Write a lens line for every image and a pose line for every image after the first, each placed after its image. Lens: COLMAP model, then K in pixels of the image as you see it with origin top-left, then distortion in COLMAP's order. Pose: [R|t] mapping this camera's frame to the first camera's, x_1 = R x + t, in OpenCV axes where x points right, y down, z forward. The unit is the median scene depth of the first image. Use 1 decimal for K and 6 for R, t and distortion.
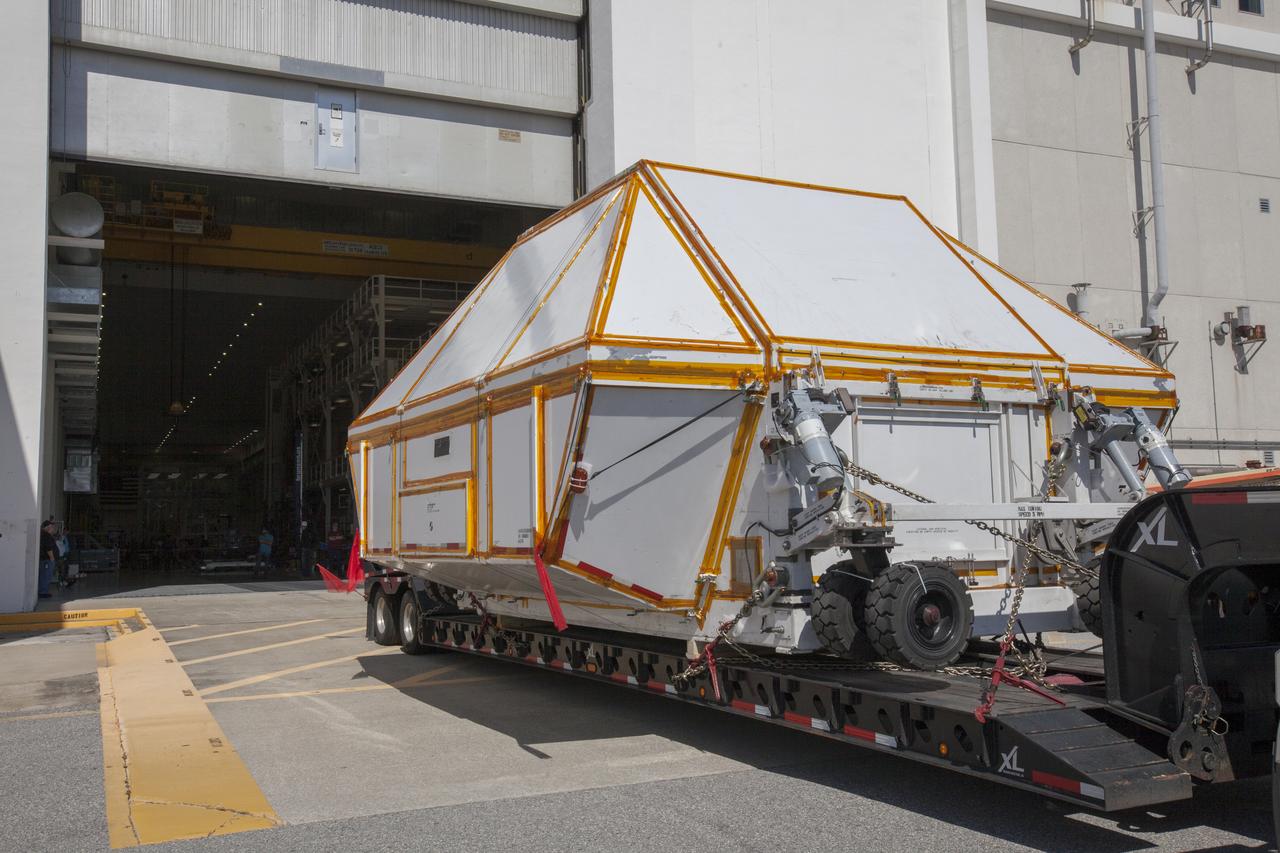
lens RADIAL K [[1229.8, 0, 640.0], [0, 1229.8, 426.5], [0, 0, 1]] dist [-0.000573, 0.001366]
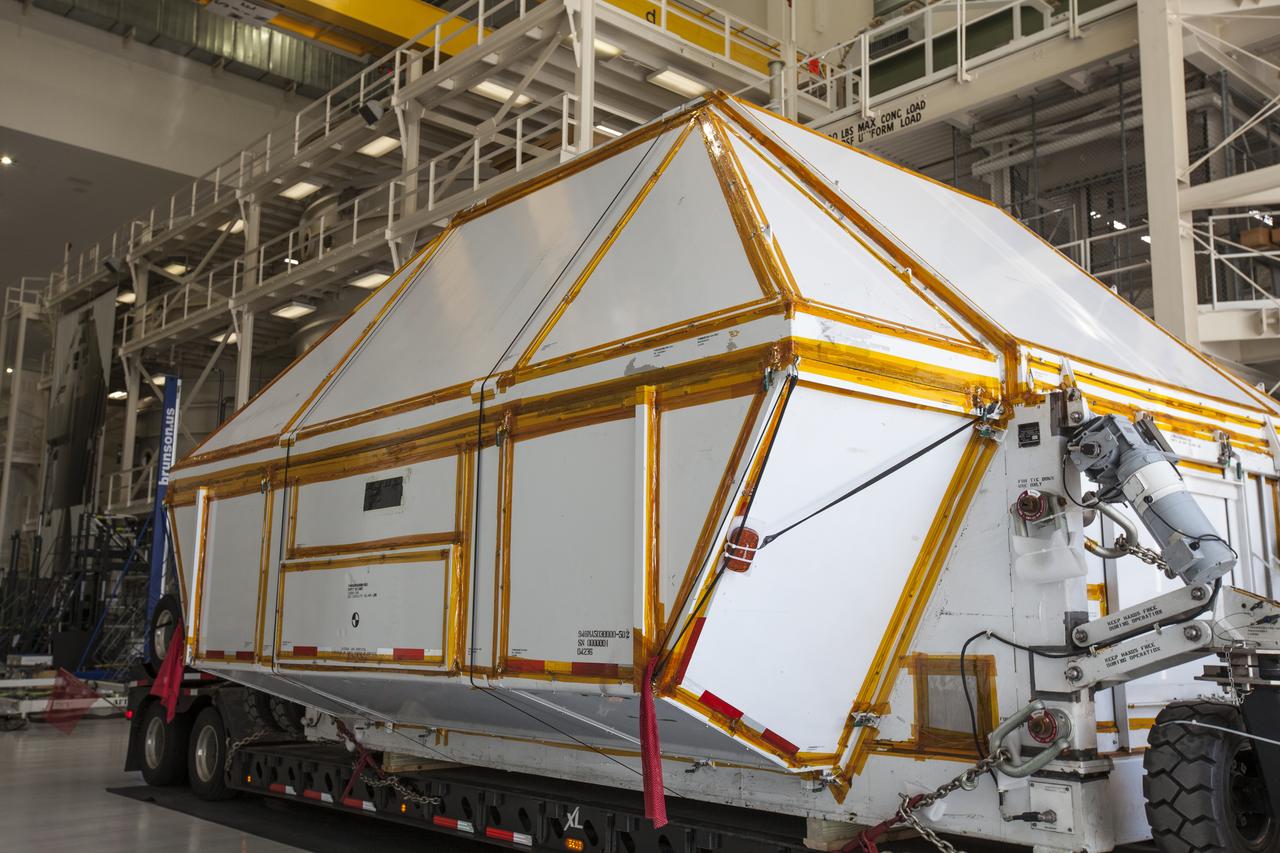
lens RADIAL K [[1229.8, 0, 640.0], [0, 1229.8, 426.5], [0, 0, 1]] dist [-0.000573, 0.001366]
pose [[0.971472, 0.069643, 0.226698, -0.203592], [-0.050582, 0.994761, -0.088835, 0.036099], [-0.231697, 0.074833, 0.969905, 0.403925]]
